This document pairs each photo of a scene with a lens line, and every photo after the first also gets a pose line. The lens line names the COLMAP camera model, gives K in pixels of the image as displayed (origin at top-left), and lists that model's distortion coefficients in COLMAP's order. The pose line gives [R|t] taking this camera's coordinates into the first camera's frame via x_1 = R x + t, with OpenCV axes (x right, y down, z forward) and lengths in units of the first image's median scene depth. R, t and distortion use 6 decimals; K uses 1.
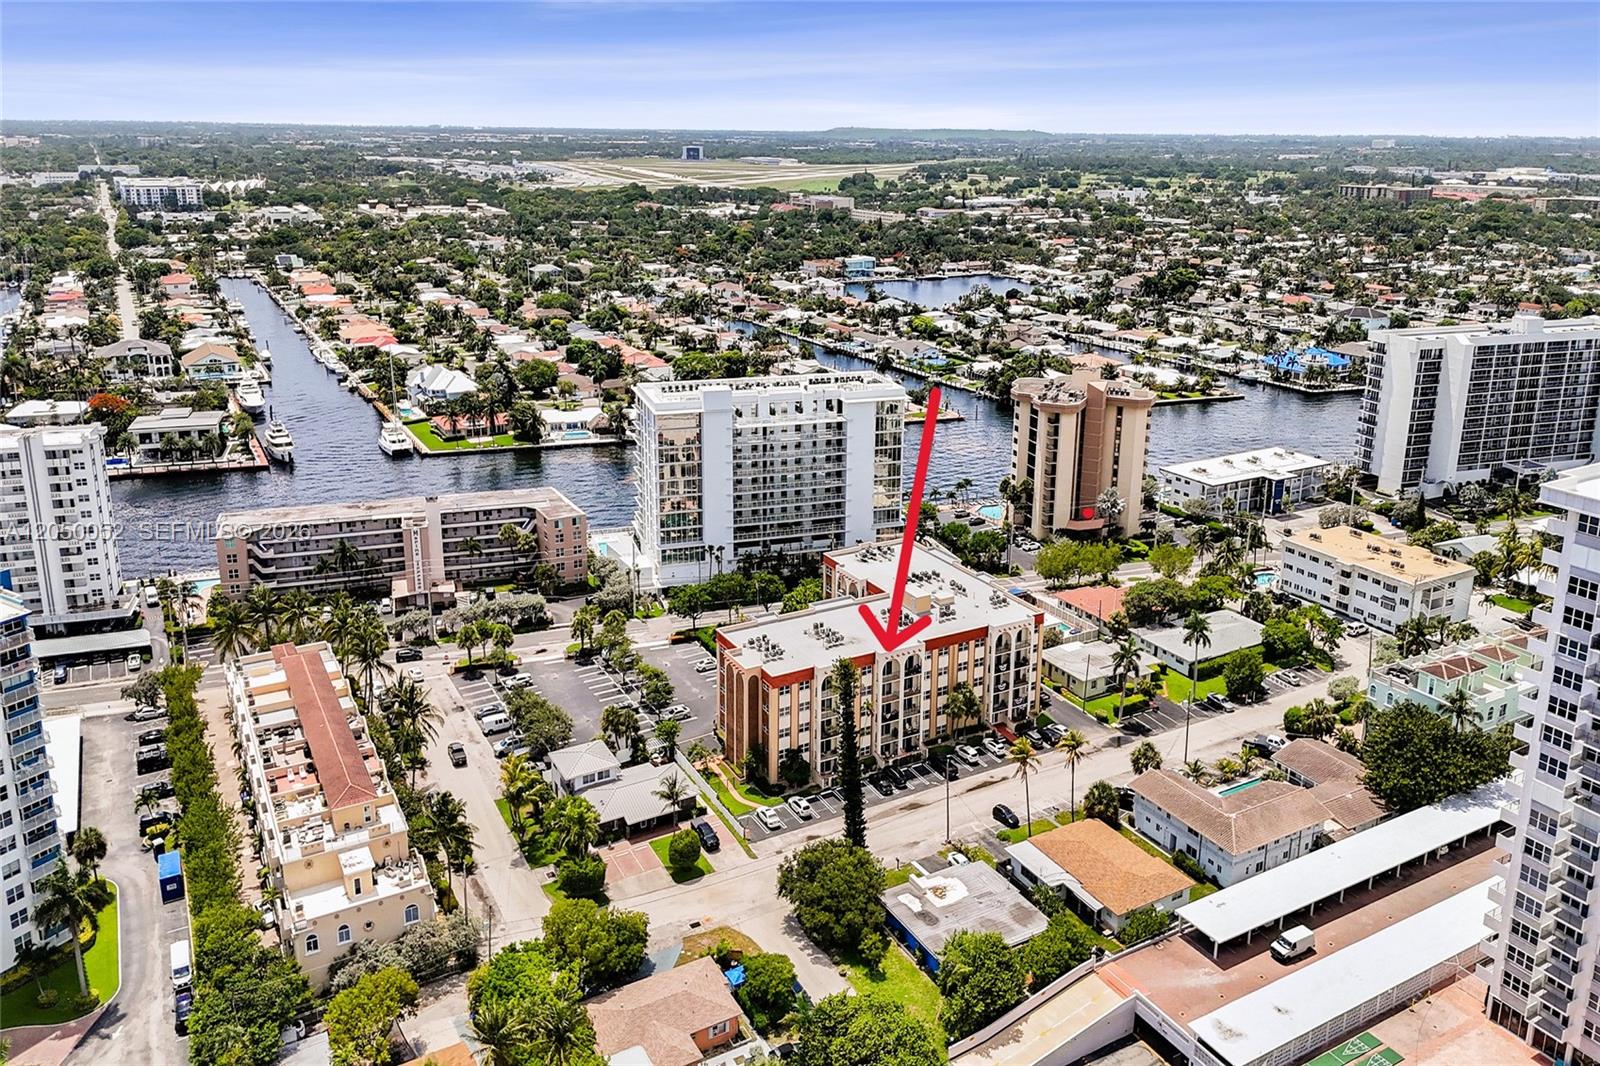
lens RADIAL K [[1167.7, 0, 800.0], [0, 1167.7, 533.0], [0, 0, 1]] dist [0.094536, -0.079624]
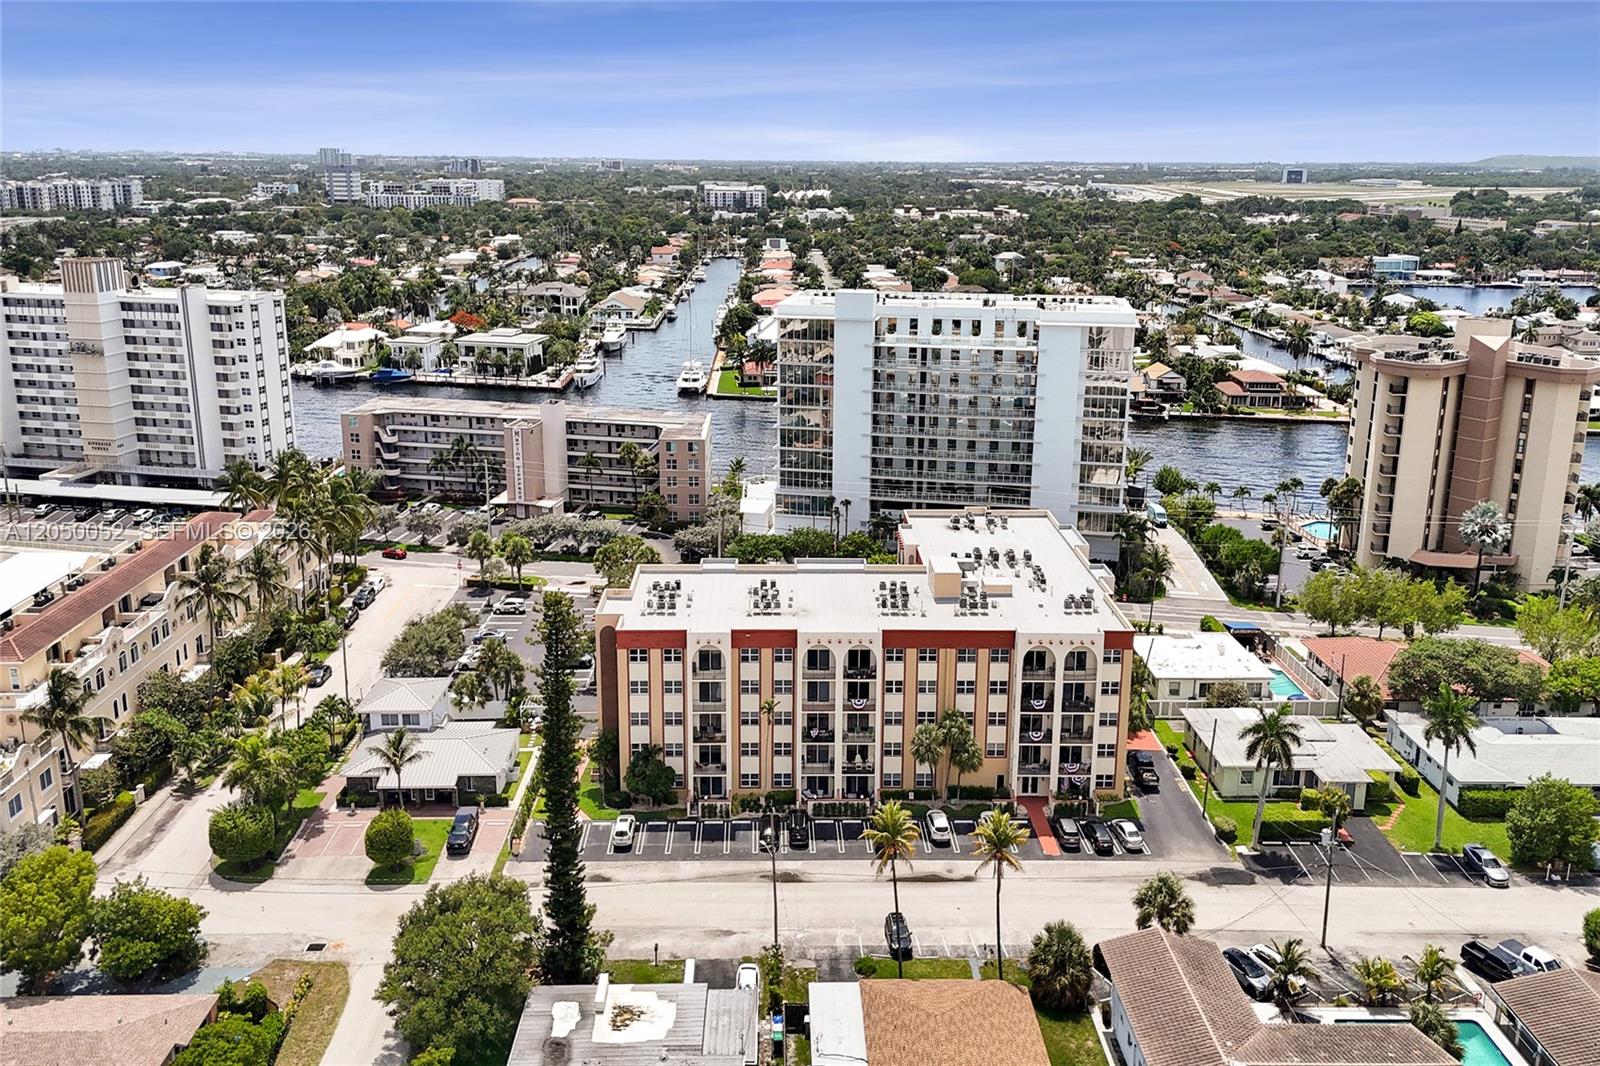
lens RADIAL K [[1174.5, 0, 799.4], [0, 1174.5, 503.4], [0, 0, 1]] dist [0.035570, 0.002429]
pose [[0.879350, 0.130468, -0.457955, 0.259344], [-0.154757, 0.987827, -0.015735, 0.031461], [0.450327, 0.084708, 0.888836, 0.304697]]
